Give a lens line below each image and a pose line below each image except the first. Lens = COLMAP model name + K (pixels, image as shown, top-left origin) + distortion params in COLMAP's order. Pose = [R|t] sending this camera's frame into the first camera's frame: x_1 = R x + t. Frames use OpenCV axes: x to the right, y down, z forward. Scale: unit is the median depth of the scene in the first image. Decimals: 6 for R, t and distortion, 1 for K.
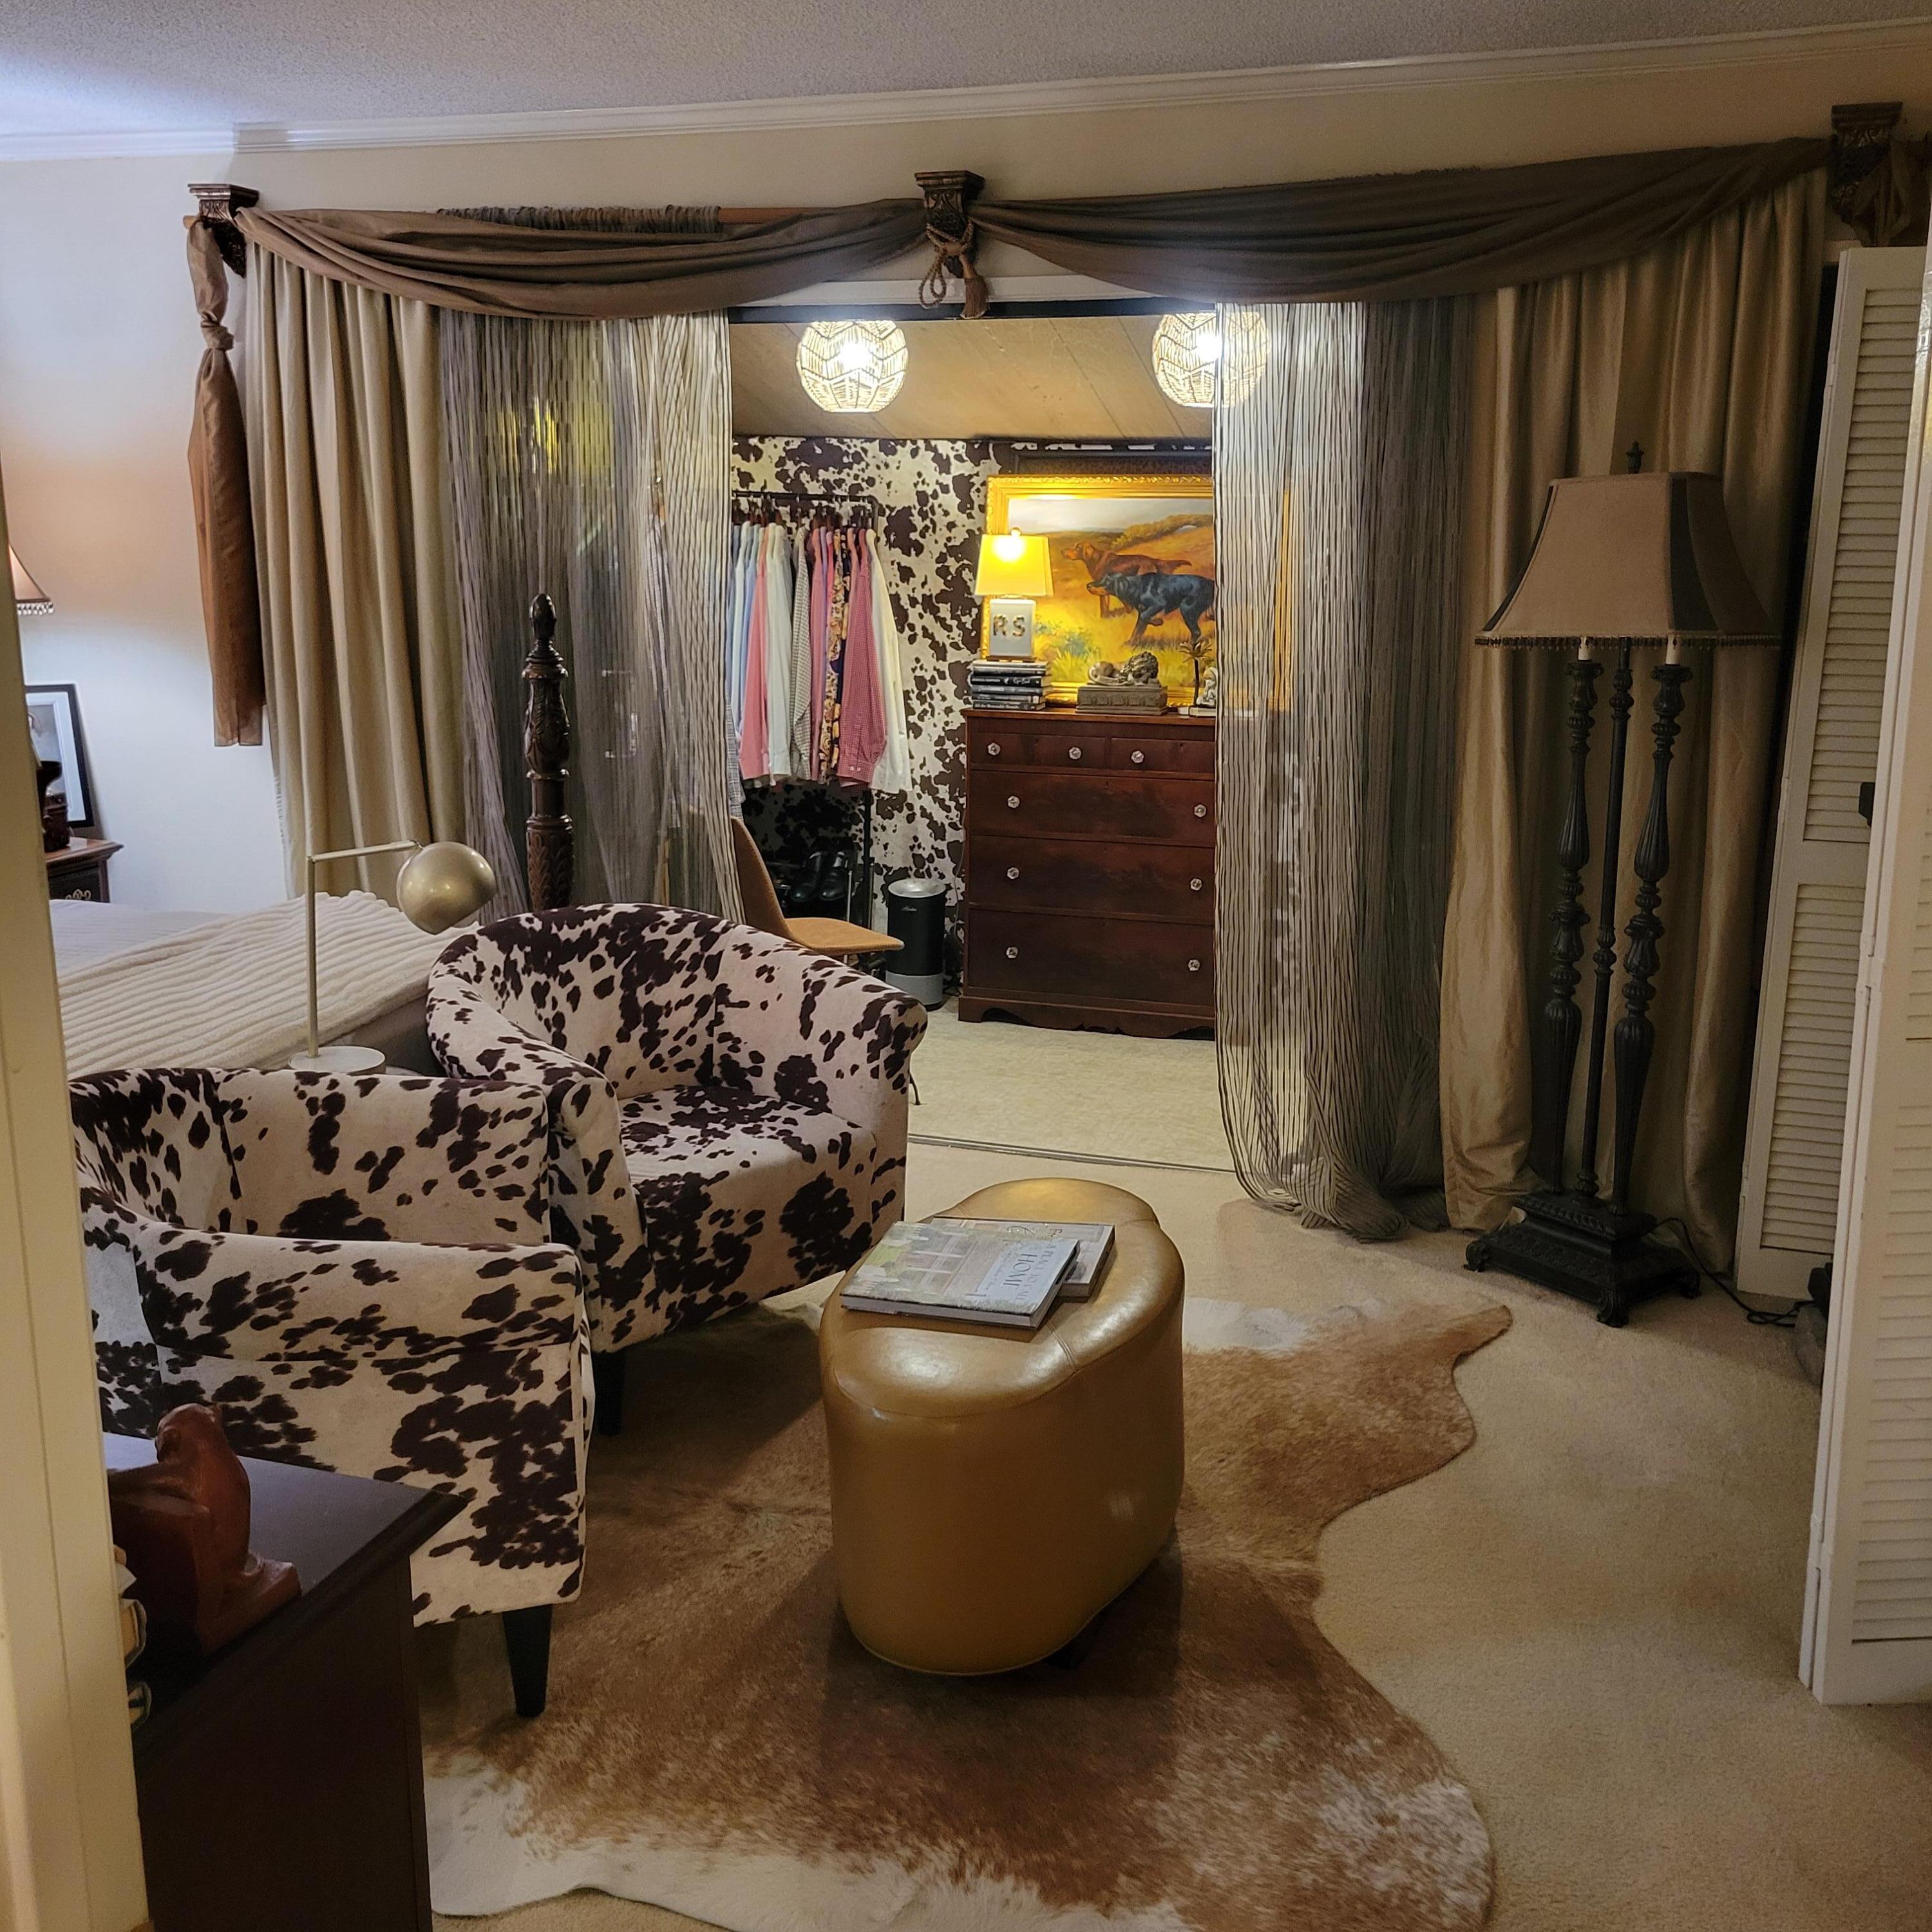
lens RADIAL K [[1939.9, 0, 994.3], [0, 1939.9, 924.8], [0, 0, 1]] dist [0.039376, -0.007135]
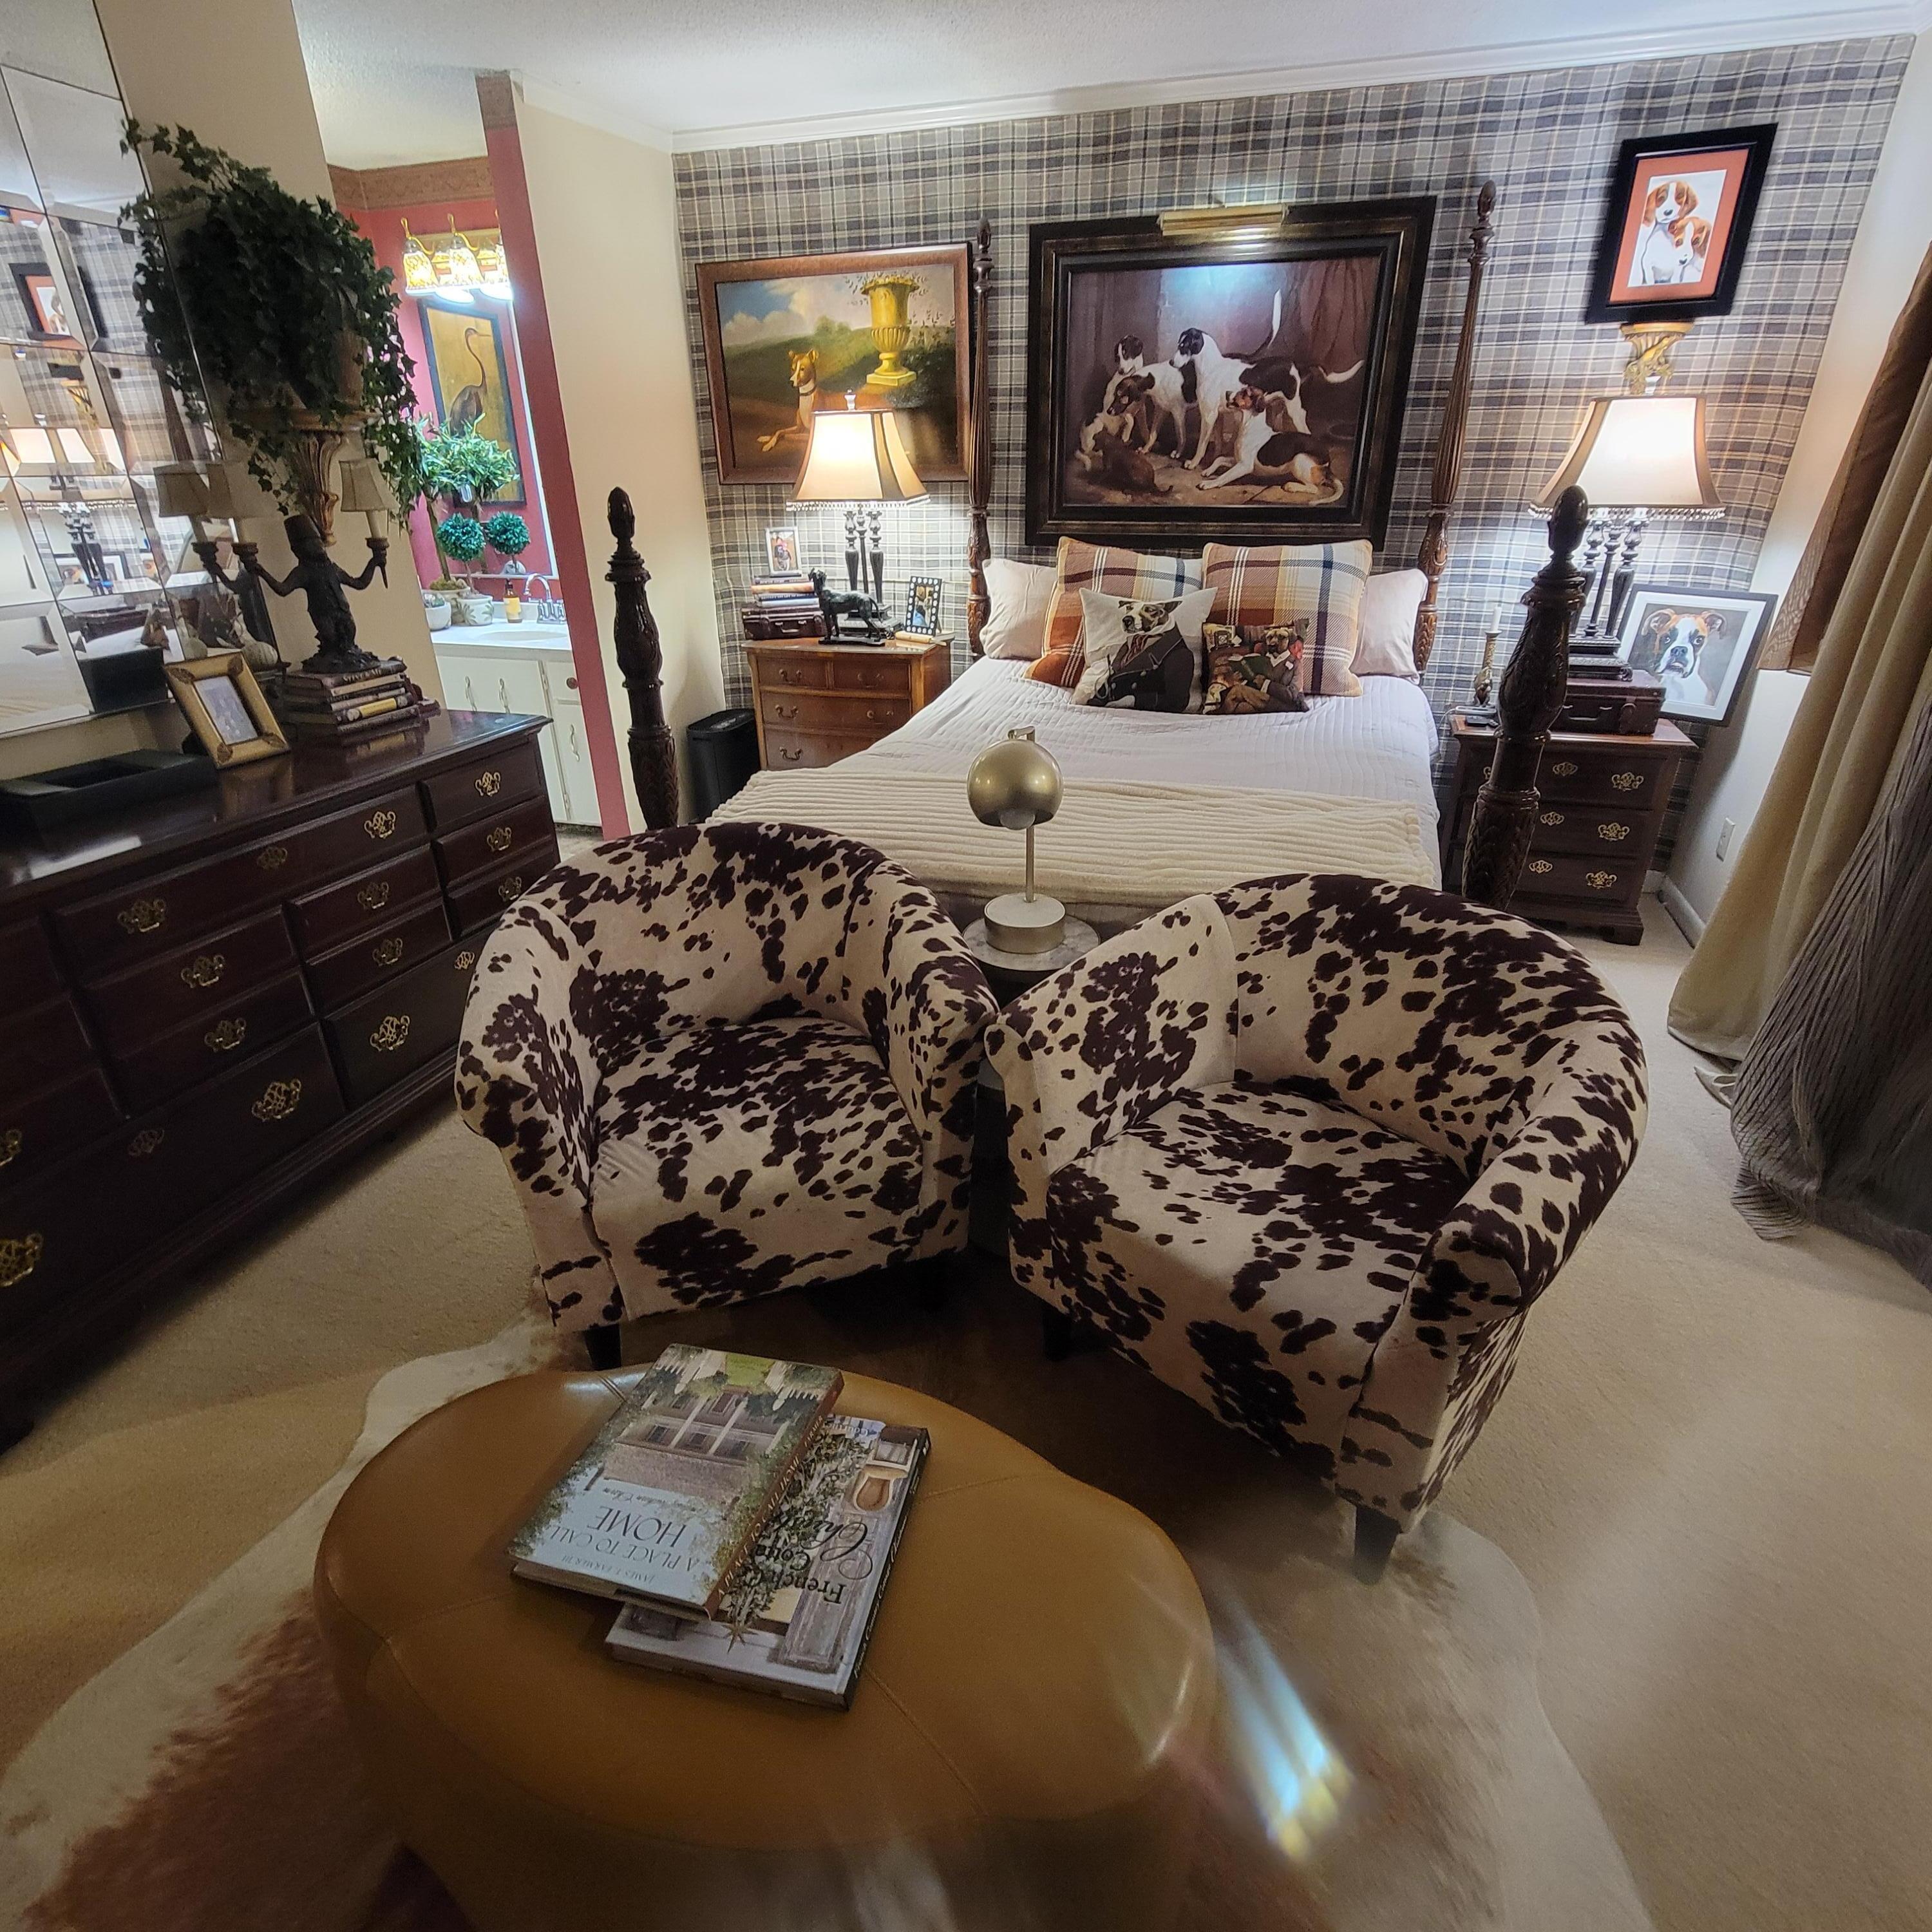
lens RADIAL K [[1058.0, 0, 961.2], [0, 1058.0, 961.3], [0, 0, 1]] dist [-0.000820, 0.001421]
pose [[0.005447, 0.421202, -0.906950, 0.196745], [-0.207877, 0.887628, 0.410980, -0.126200], [0.978140, 0.186295, 0.092394, 0.769033]]
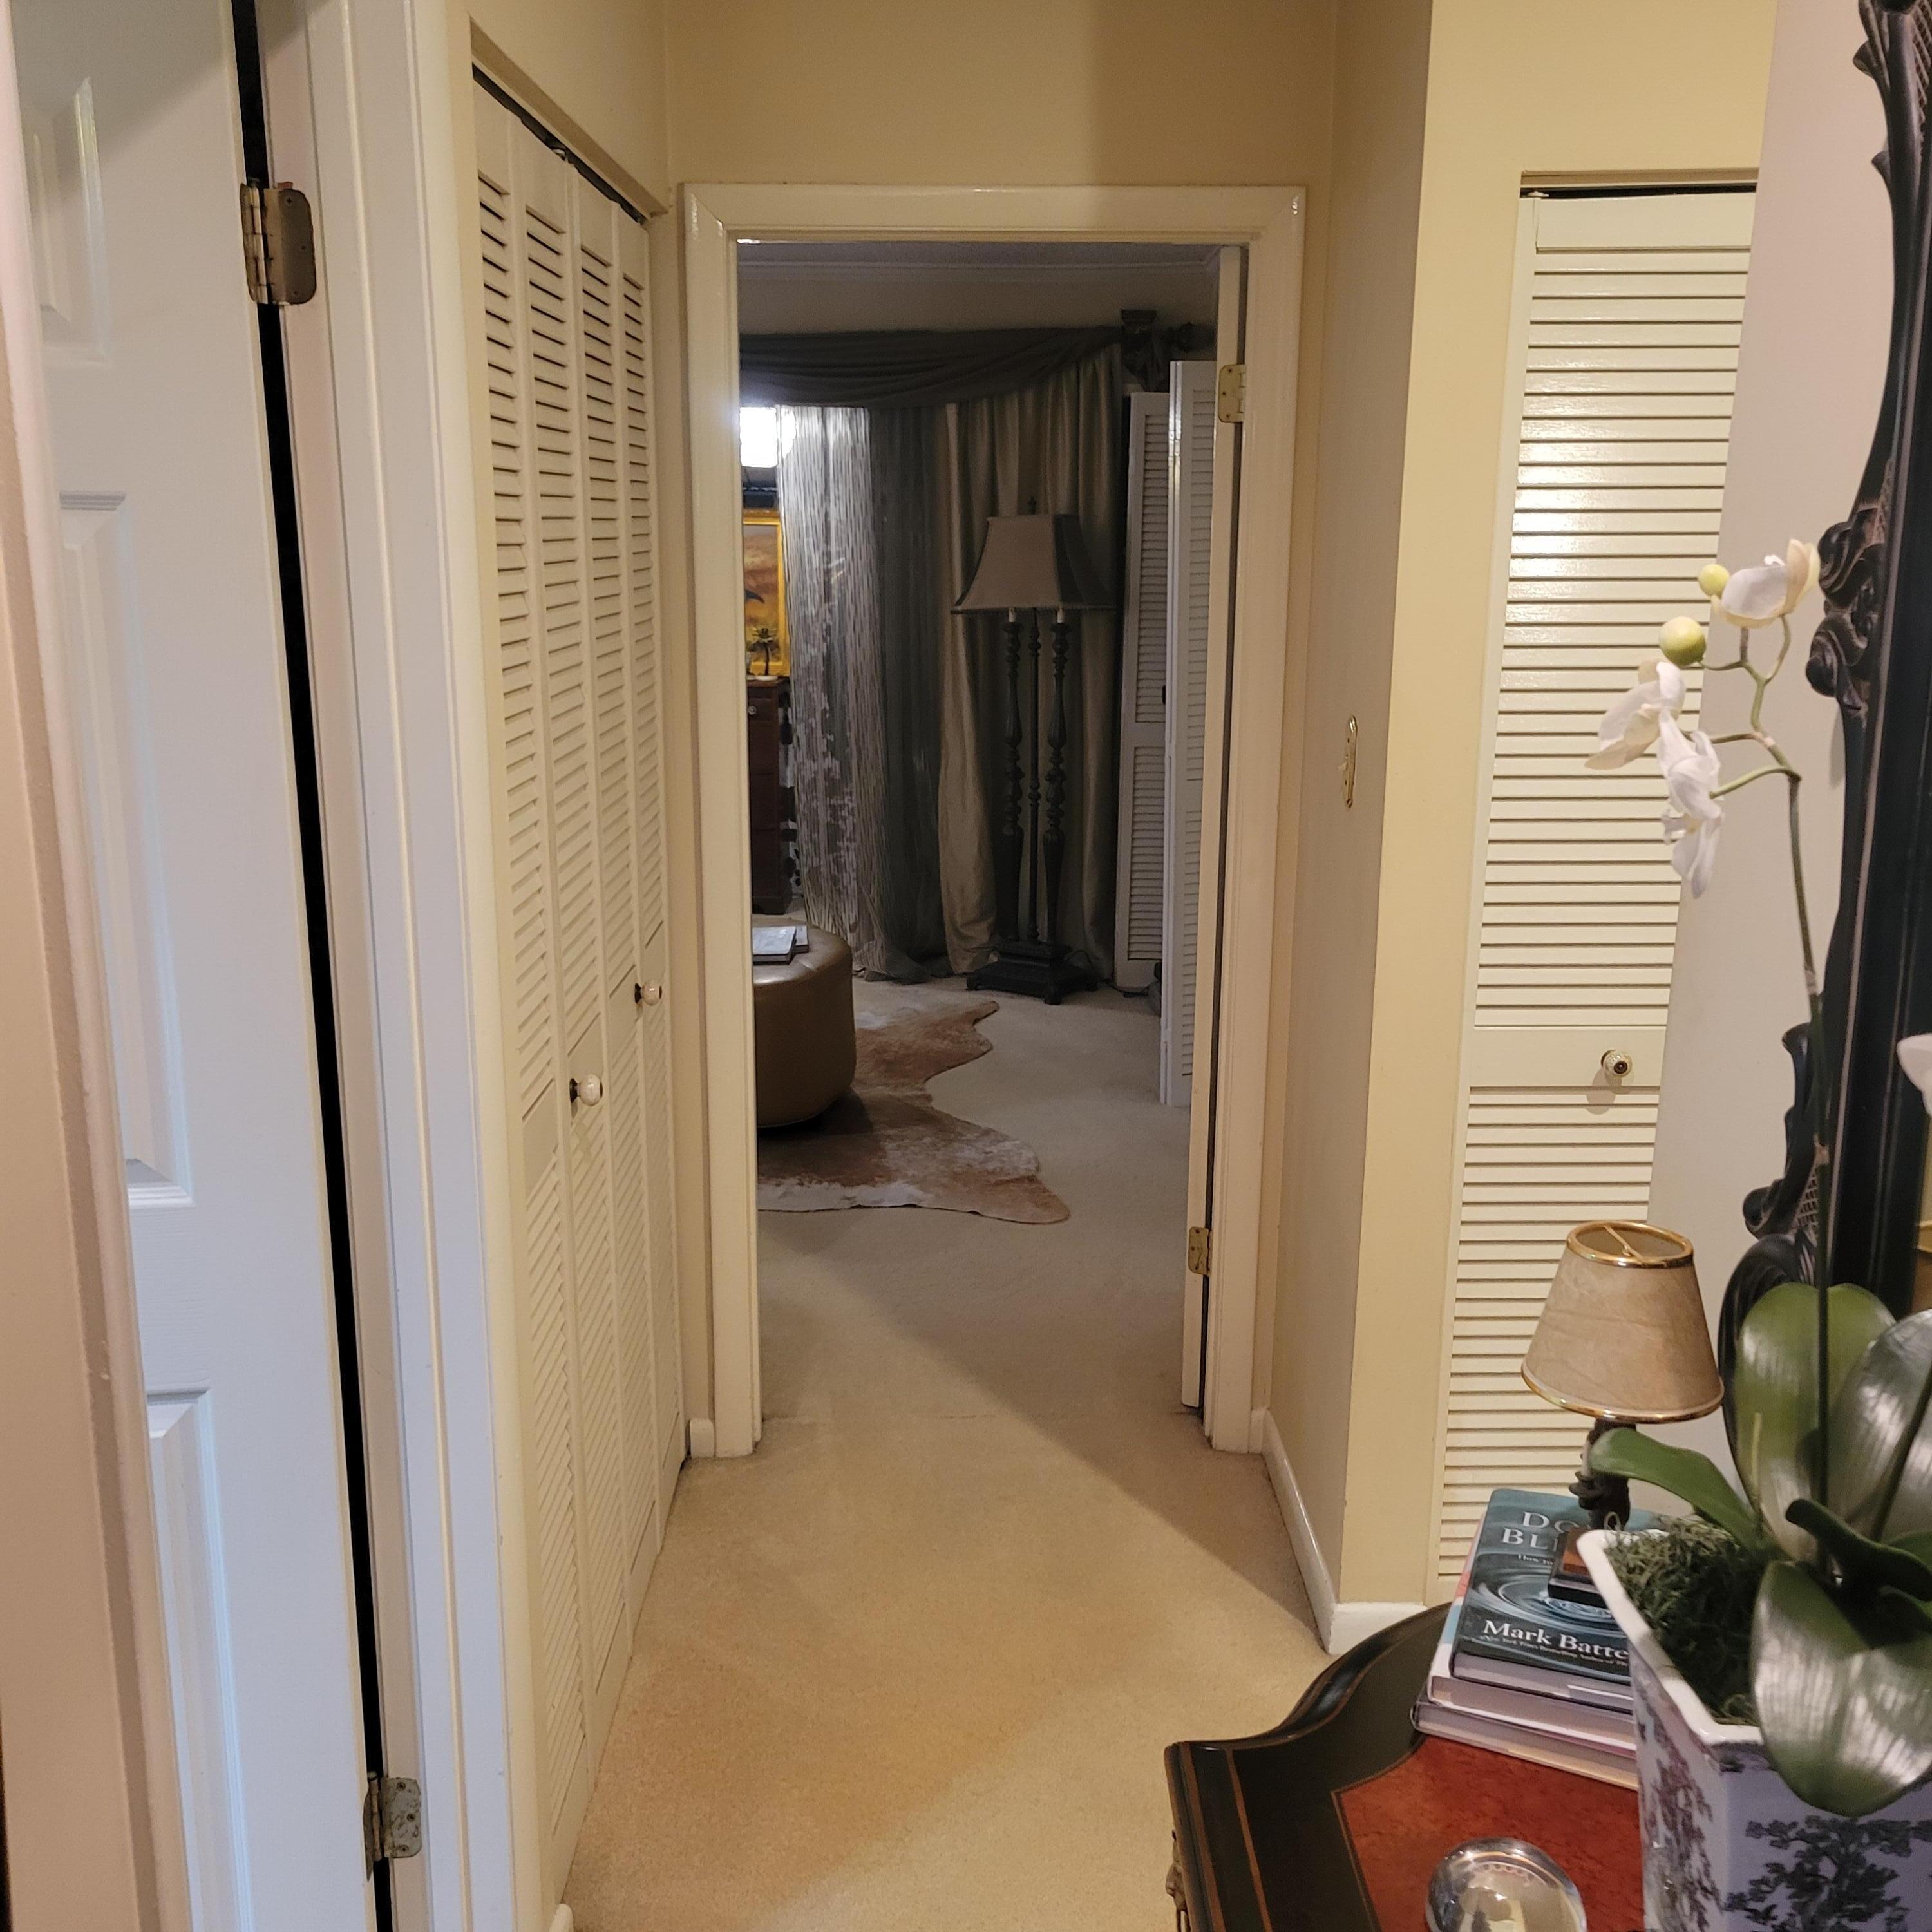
lens RADIAL K [[1937.7, 0, 1028.2], [0, 1937.7, 973.2], [0, 0, 1]] dist [0.013938, -0.002362]
pose [[0.941027, -0.073386, 0.330275, -0.277022], [0.068338, 0.997300, 0.026886, 0.130541], [-0.331357, -0.002730, 0.943502, -0.632695]]
